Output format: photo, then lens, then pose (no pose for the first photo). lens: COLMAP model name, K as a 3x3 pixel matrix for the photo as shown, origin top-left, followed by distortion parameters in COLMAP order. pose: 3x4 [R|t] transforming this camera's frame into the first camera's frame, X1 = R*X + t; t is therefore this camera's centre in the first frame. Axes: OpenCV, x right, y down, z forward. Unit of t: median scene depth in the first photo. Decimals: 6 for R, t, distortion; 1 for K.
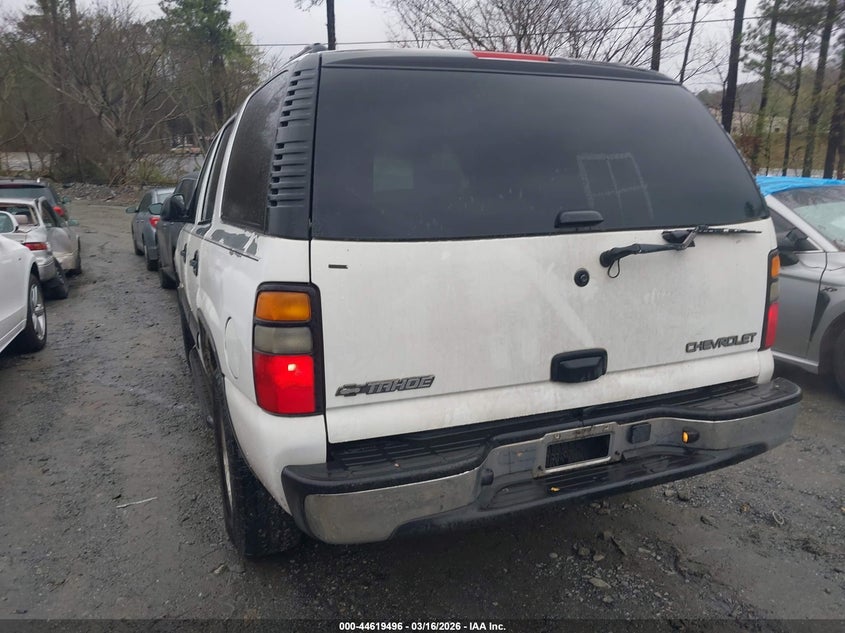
lens RADIAL K [[685.8, 0, 422.5], [0, 685.8, 316.5], [0, 0, 1]] dist [-0.004862, -0.007161]
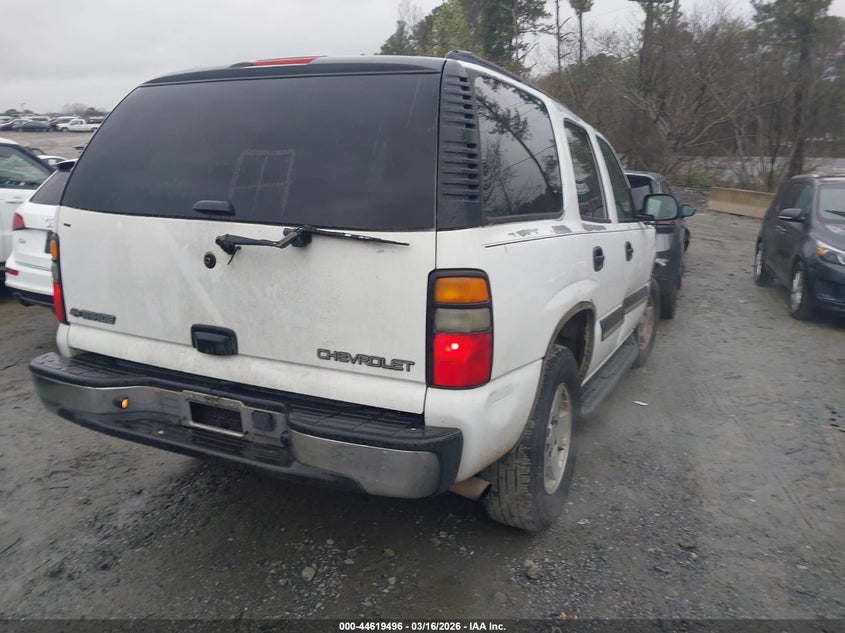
lens RADIAL K [[670.6, 0, 423.0], [0, 670.6, 303.1], [0, 0, 1]] dist [0.002373, -0.006765]
pose [[0.685030, 0.171416, -0.708061, 1.201484], [-0.183436, 0.981195, 0.060070, -0.112725], [0.705043, 0.088734, 0.703592, 0.457262]]
